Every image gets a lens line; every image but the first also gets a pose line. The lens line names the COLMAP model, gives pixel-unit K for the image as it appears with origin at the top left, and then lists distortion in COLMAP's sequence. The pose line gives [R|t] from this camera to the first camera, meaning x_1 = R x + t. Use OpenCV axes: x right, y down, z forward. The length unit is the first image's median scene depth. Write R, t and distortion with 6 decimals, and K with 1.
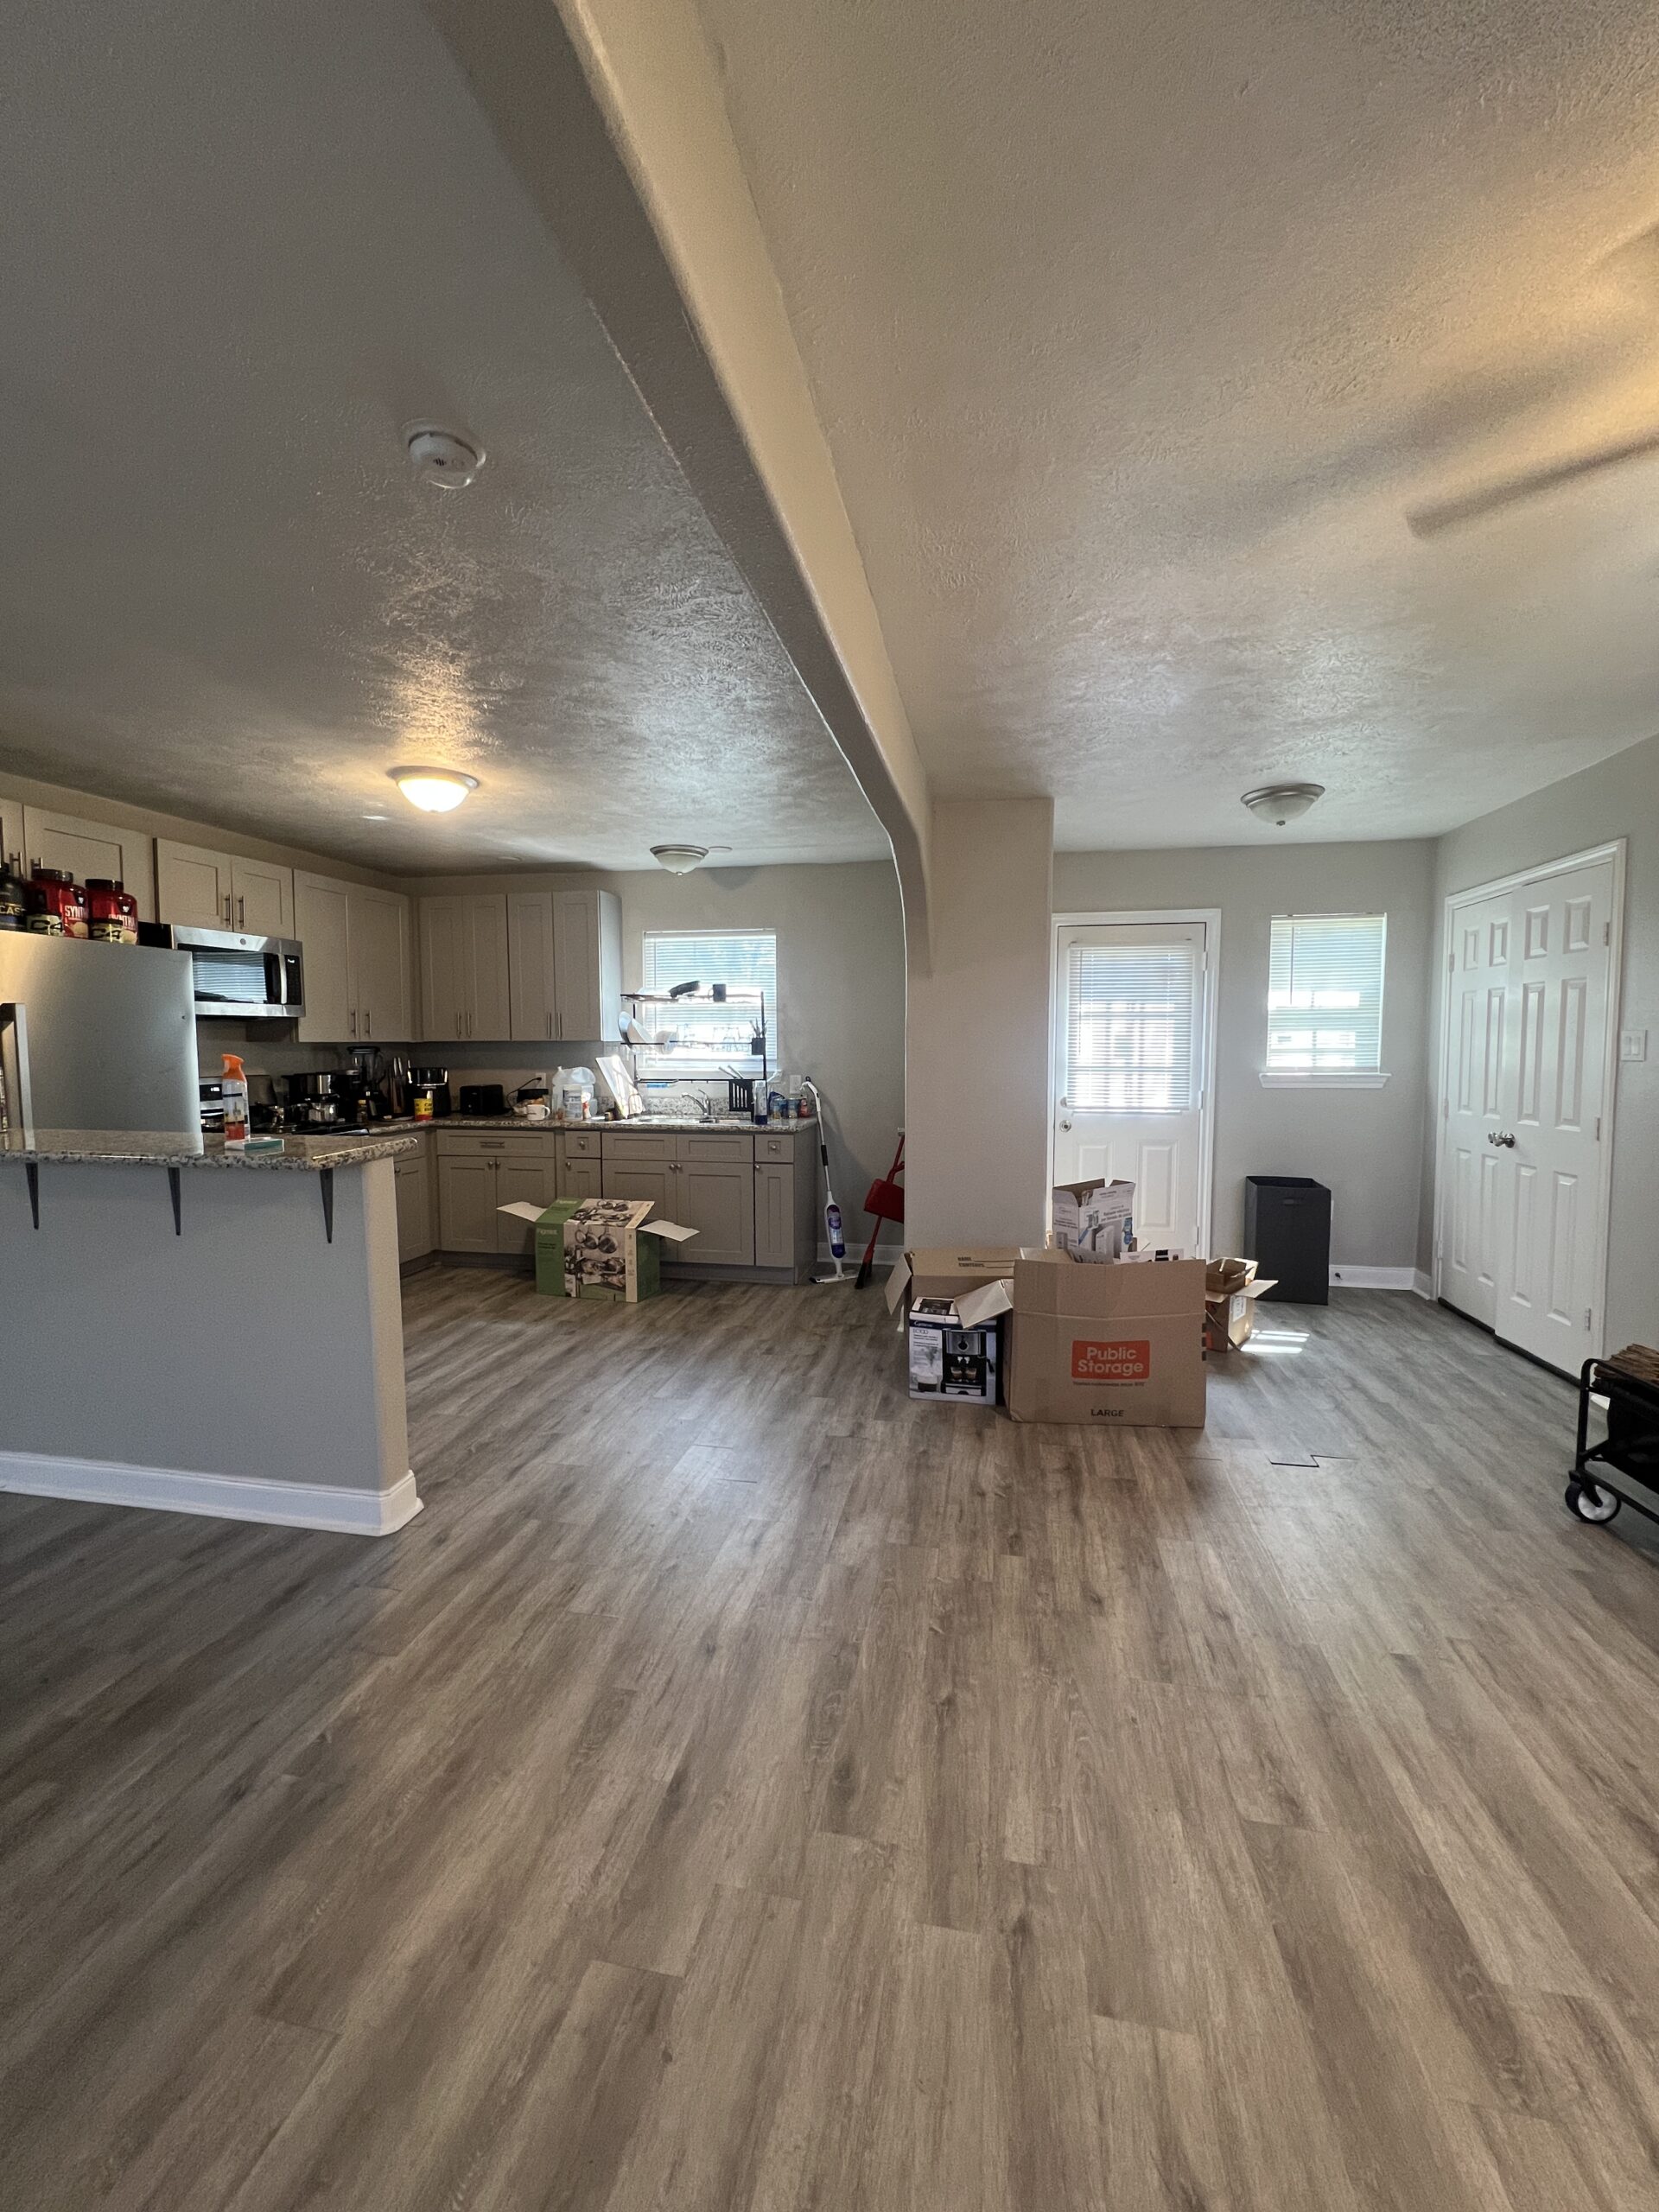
lens RADIAL K [[886.5, 0, 825.3], [0, 886.5, 1099.8], [0, 0, 1]] dist [-0.004976, 0.001331]
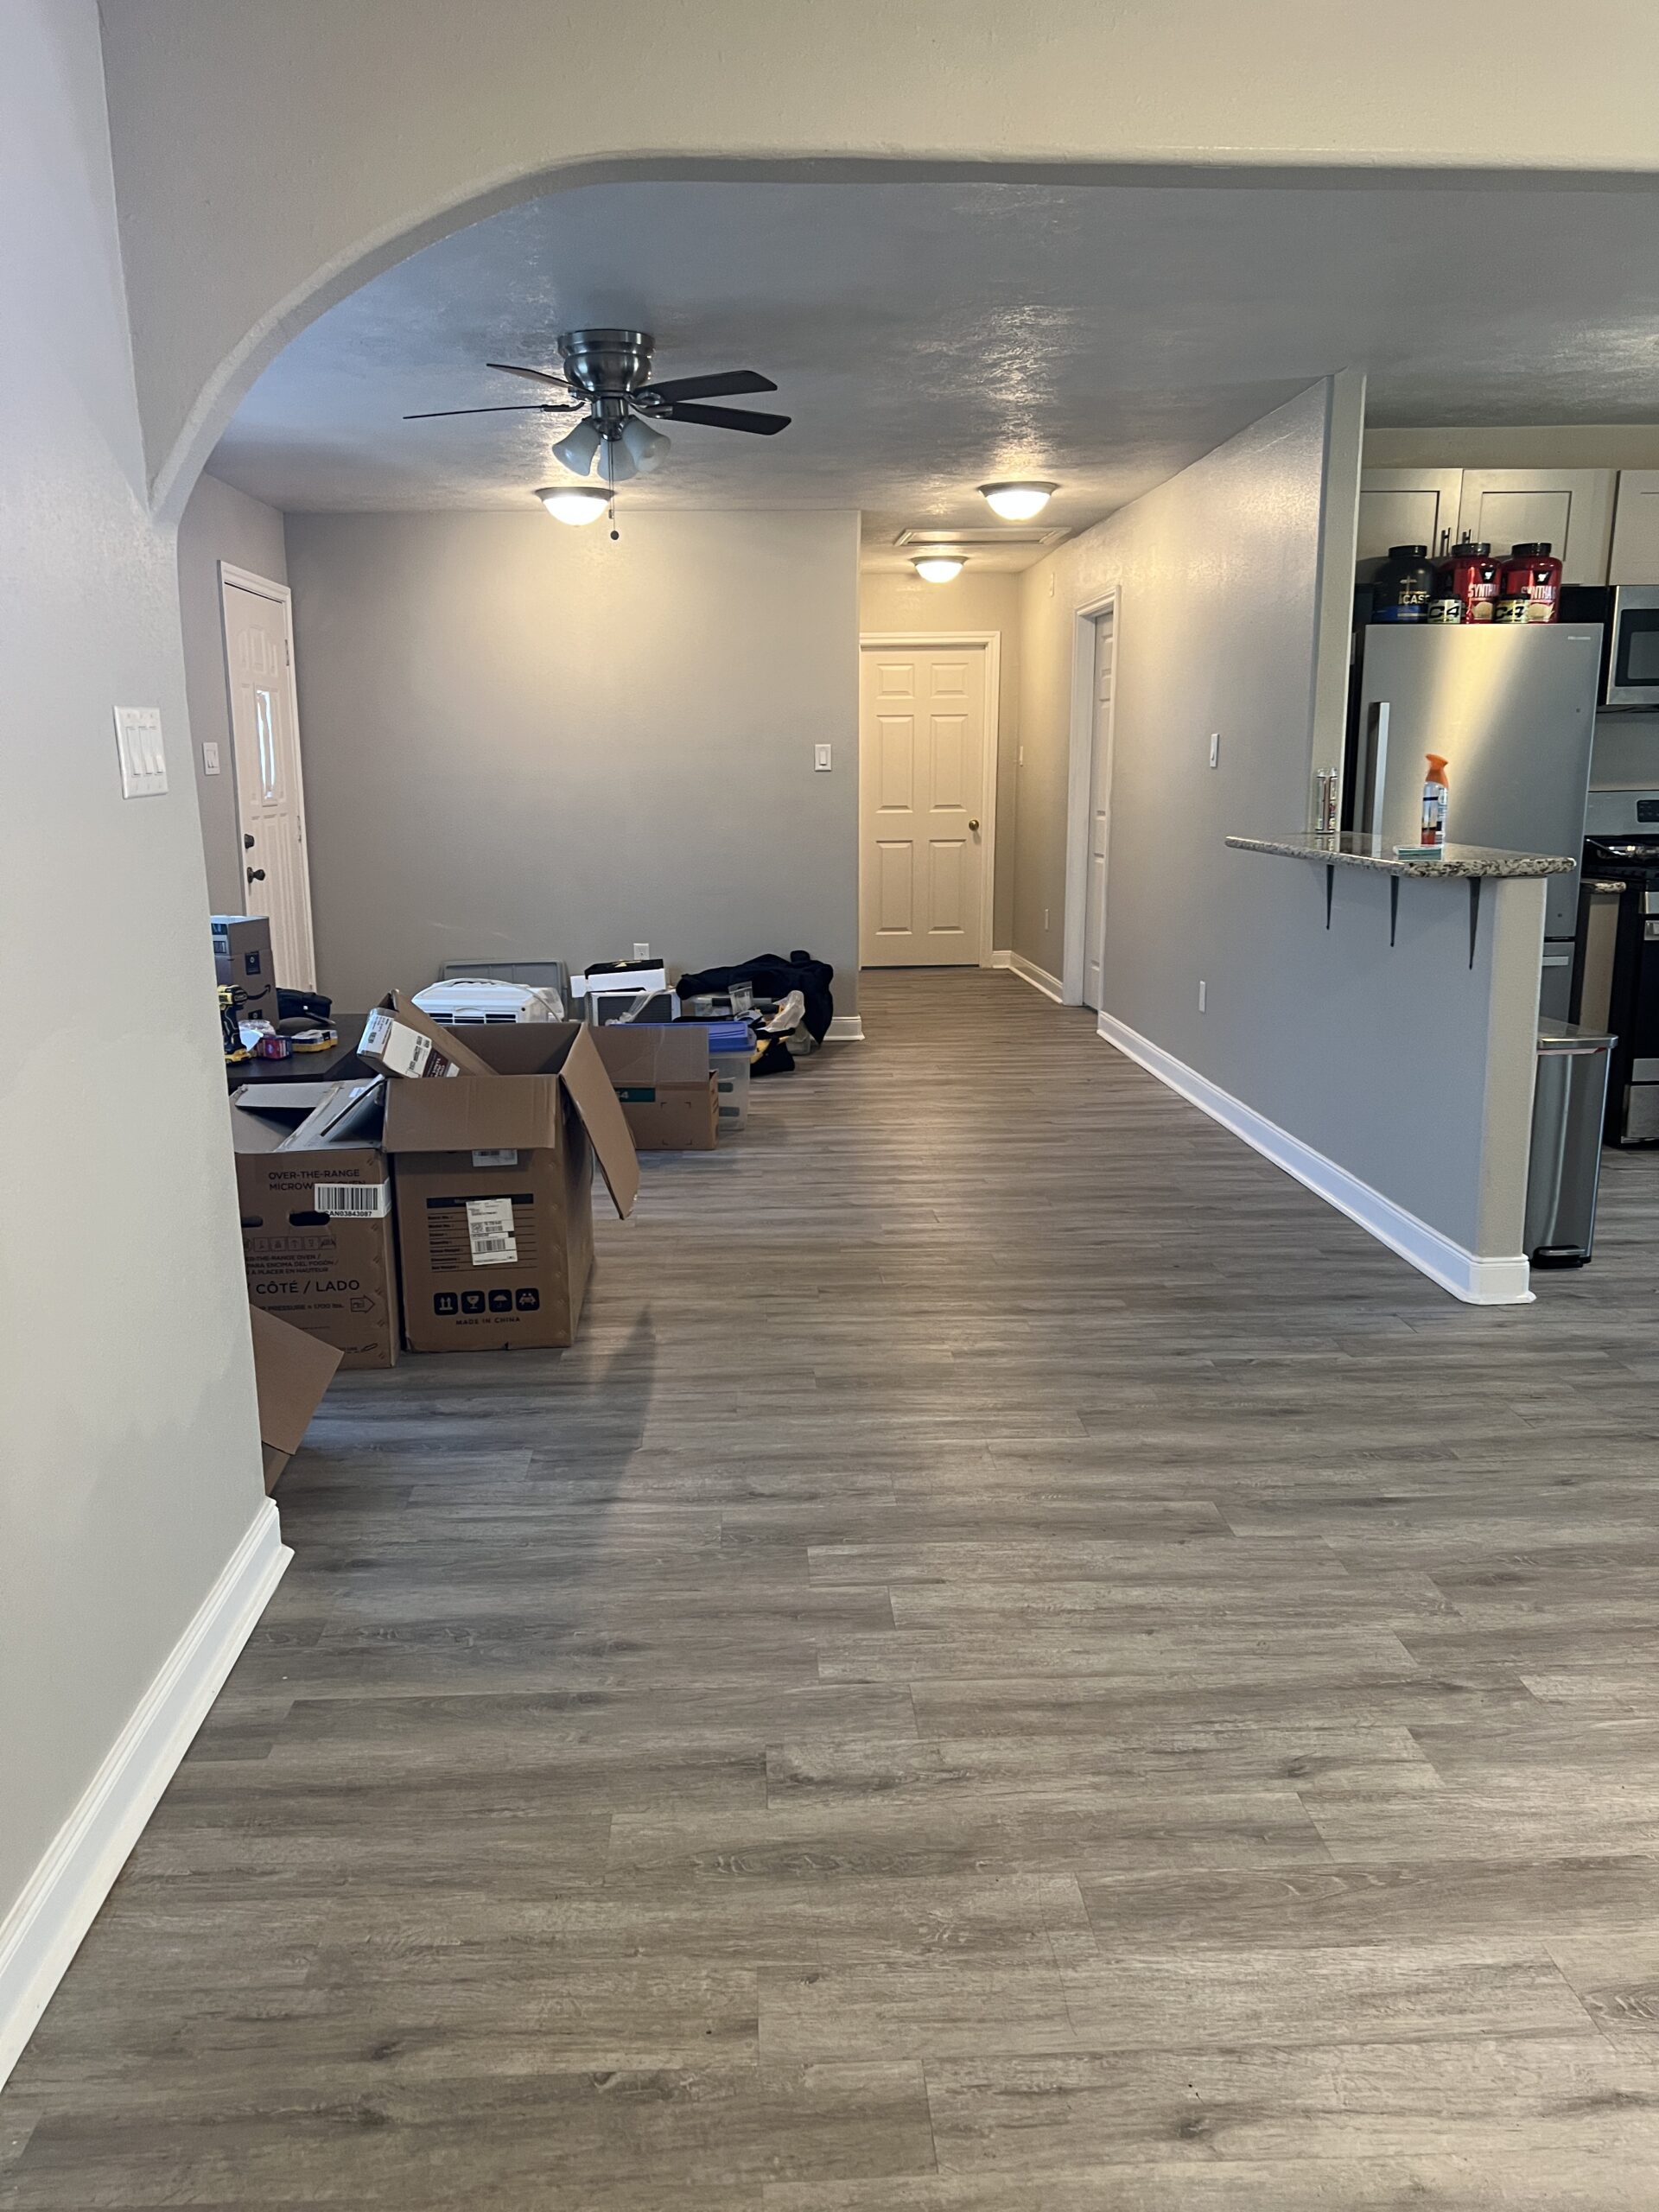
lens RADIAL K [[1648.2, 0, 799.6], [0, 1648.2, 1124.3], [0, 0, 1]] dist [0.044201, -0.052818]
pose [[0.230624, 0.208924, -0.950349, 0.655265], [-0.056823, 0.977902, 0.201191, 0.011426], [0.971382, 0.007603, 0.237400, -0.042257]]
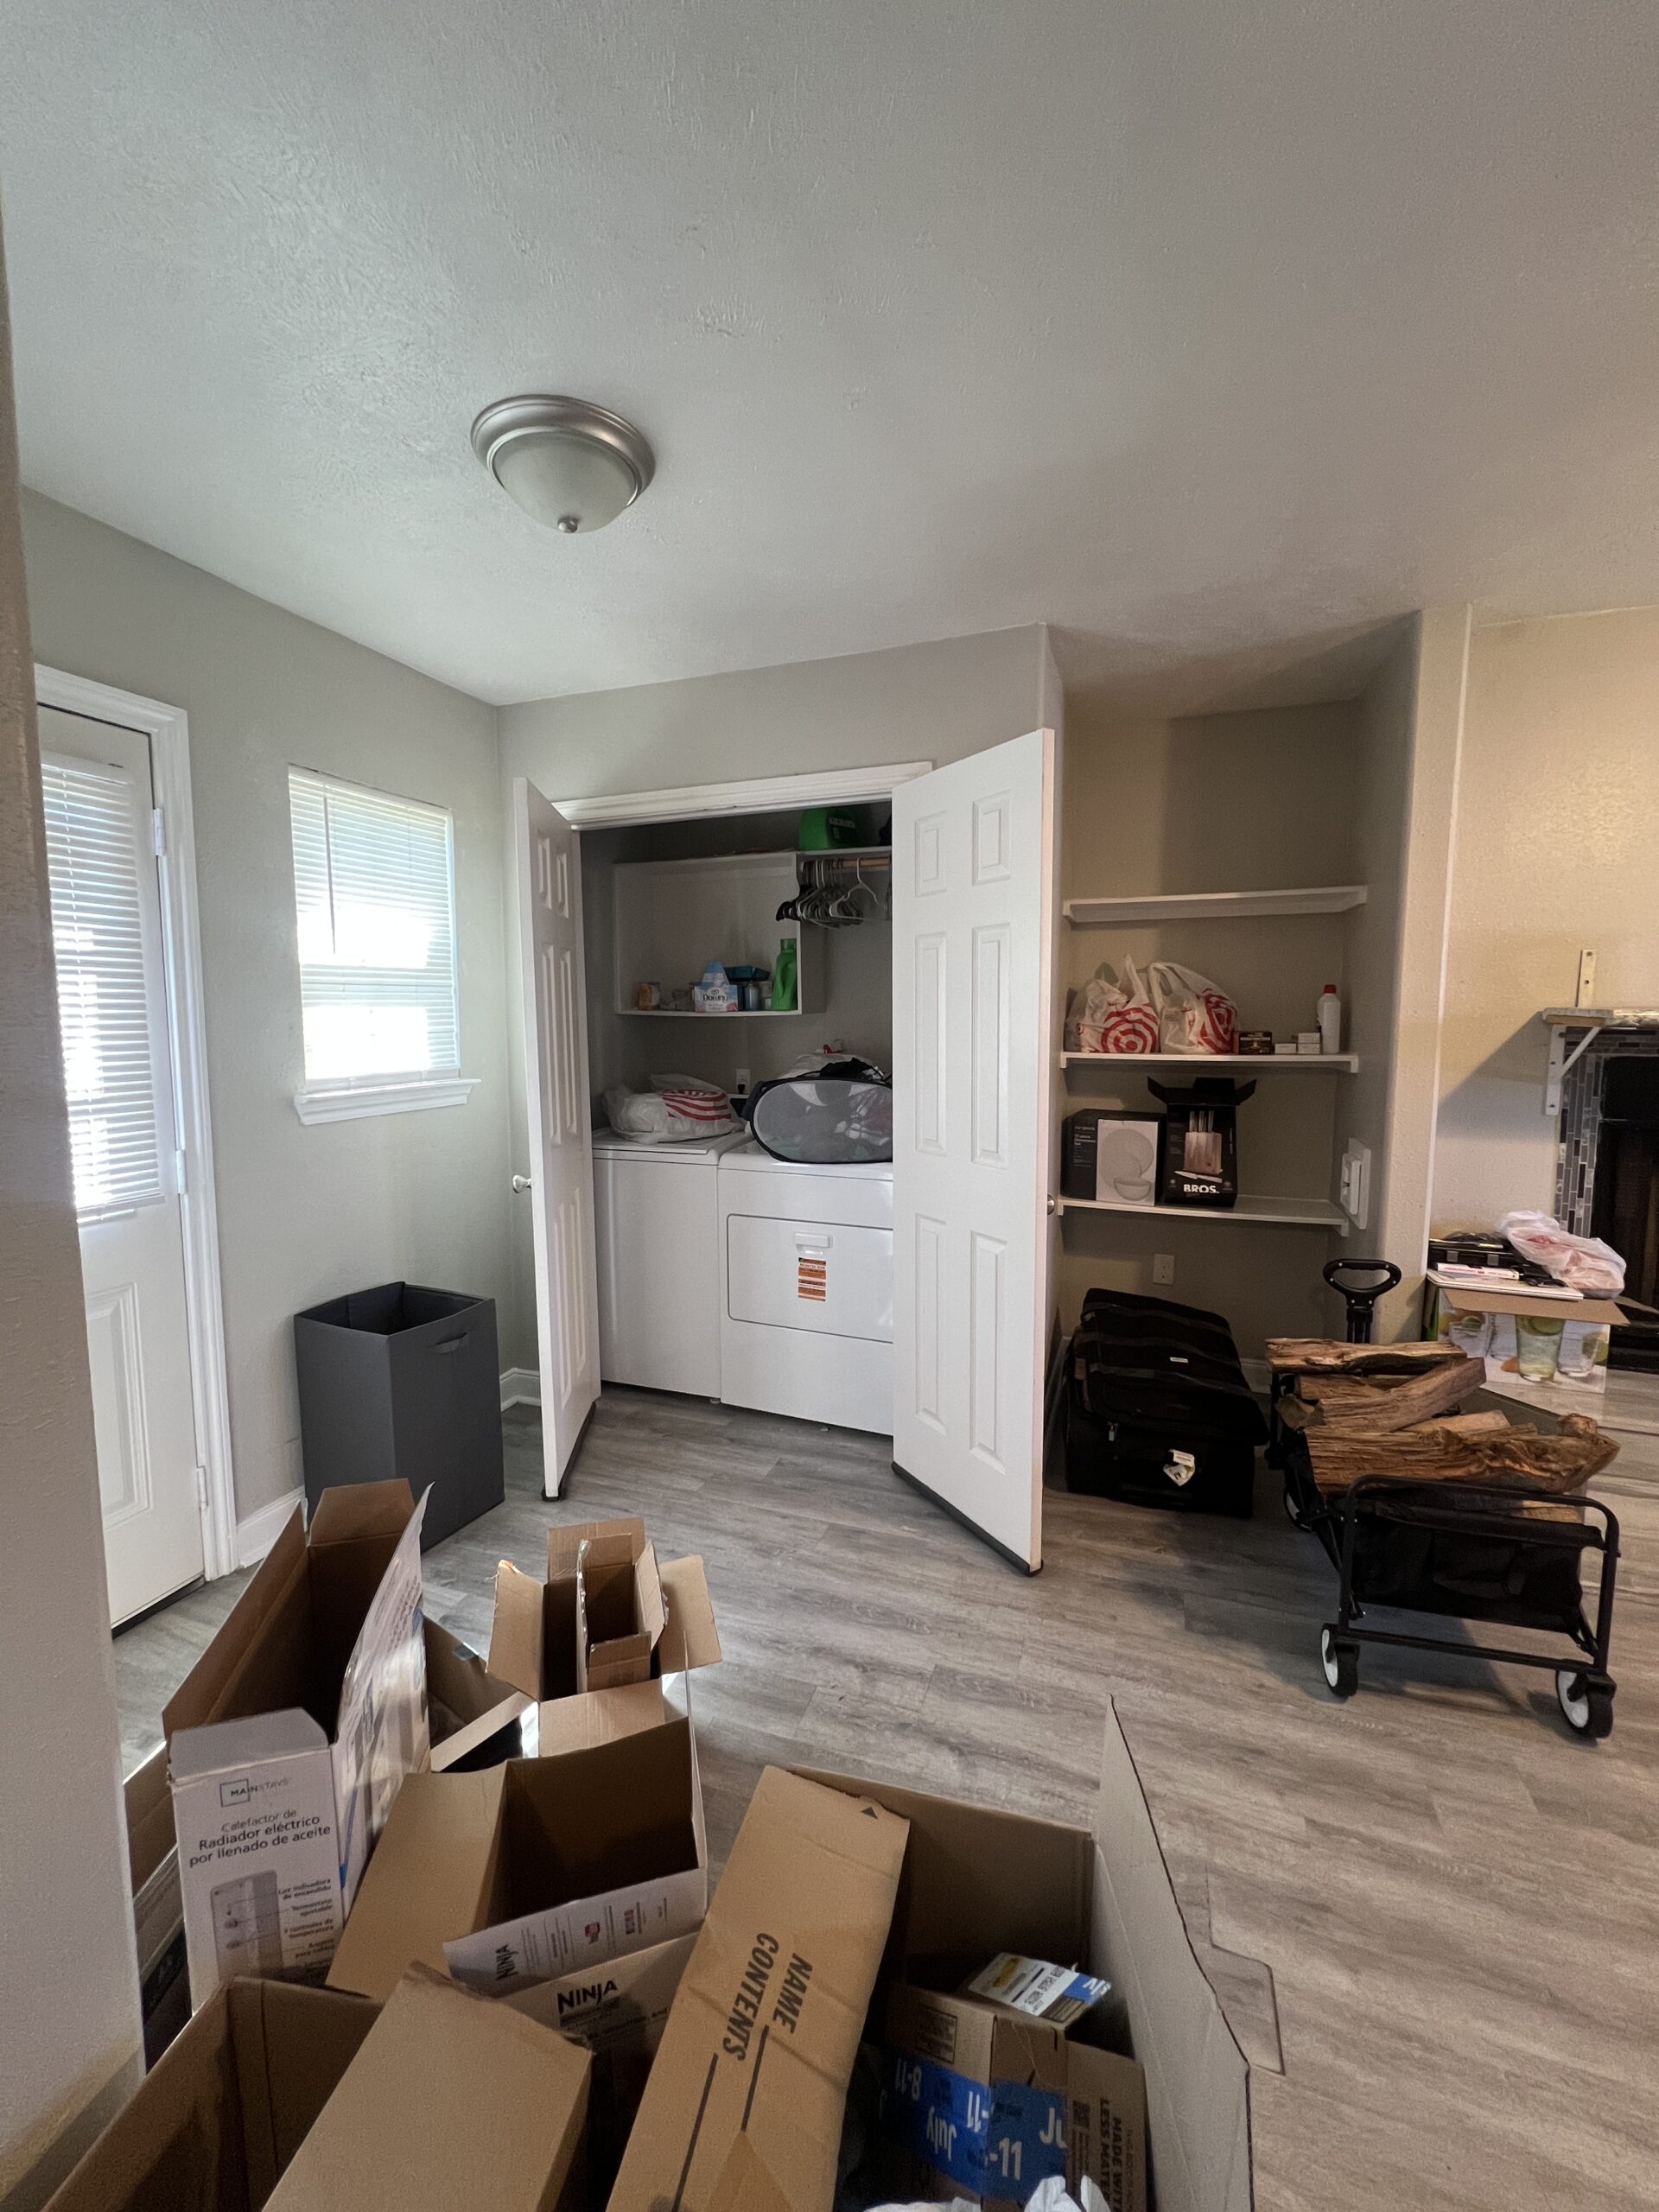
lens RADIAL K [[886.5, 0, 825.3], [0, 886.5, 1099.8], [0, 0, 1]] dist [-0.004976, 0.001331]
pose [[0.145839, -0.095757, 0.984663, 0.096435], [0.068476, 0.993895, 0.086512, -0.071950], [-0.986936, 0.054809, 0.151506, 0.940241]]
